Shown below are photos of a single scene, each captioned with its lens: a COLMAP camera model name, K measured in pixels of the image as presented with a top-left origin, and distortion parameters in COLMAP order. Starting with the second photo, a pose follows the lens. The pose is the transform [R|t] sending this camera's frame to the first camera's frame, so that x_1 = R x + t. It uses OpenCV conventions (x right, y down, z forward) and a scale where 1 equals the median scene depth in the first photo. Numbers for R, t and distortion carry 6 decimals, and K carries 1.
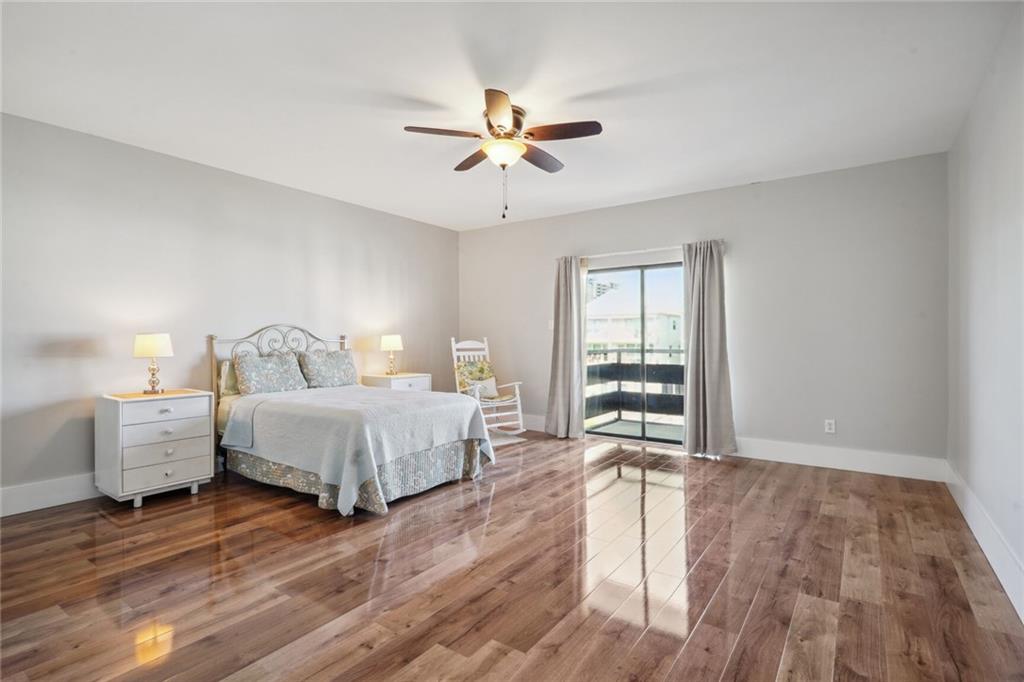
lens RADIAL K [[503.0, 0, 512.0], [0, 503.0, 341.0], [0, 0, 1]] dist [-0.001270, -0.000227]
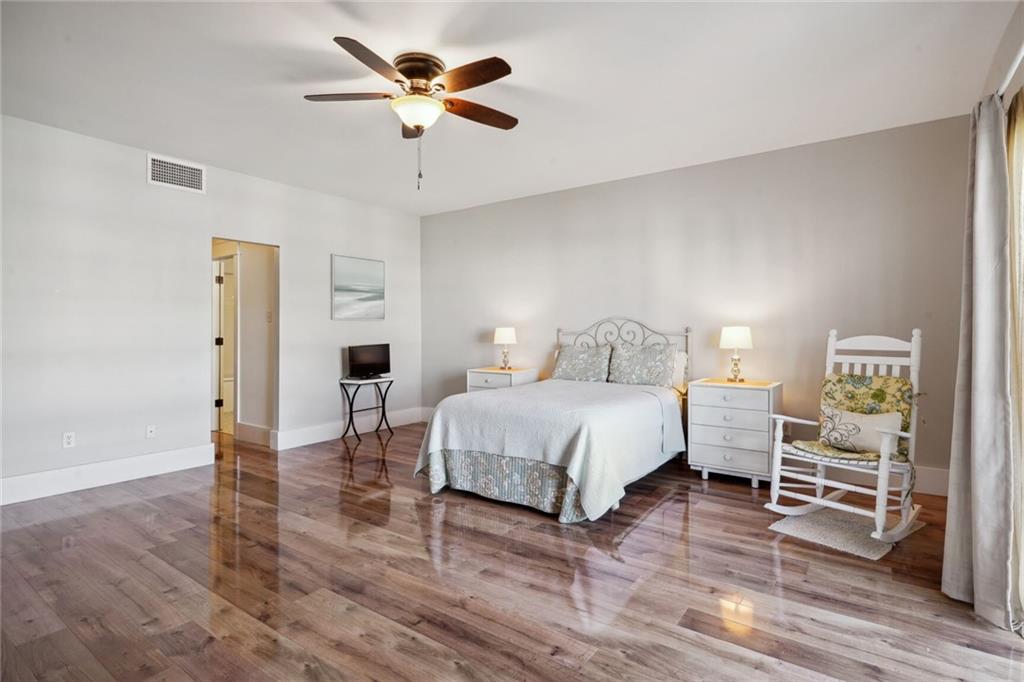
lens RADIAL K [[507.7, 0, 511.4], [0, 507.7, 328.5], [0, 0, 1]] dist [-0.001634, -0.000415]
pose [[-0.011412, -0.003465, -0.999929, 0.590140], [-0.005499, 0.999979, -0.003403, -0.005883], [0.999920, 0.005460, -0.011431, 0.826236]]
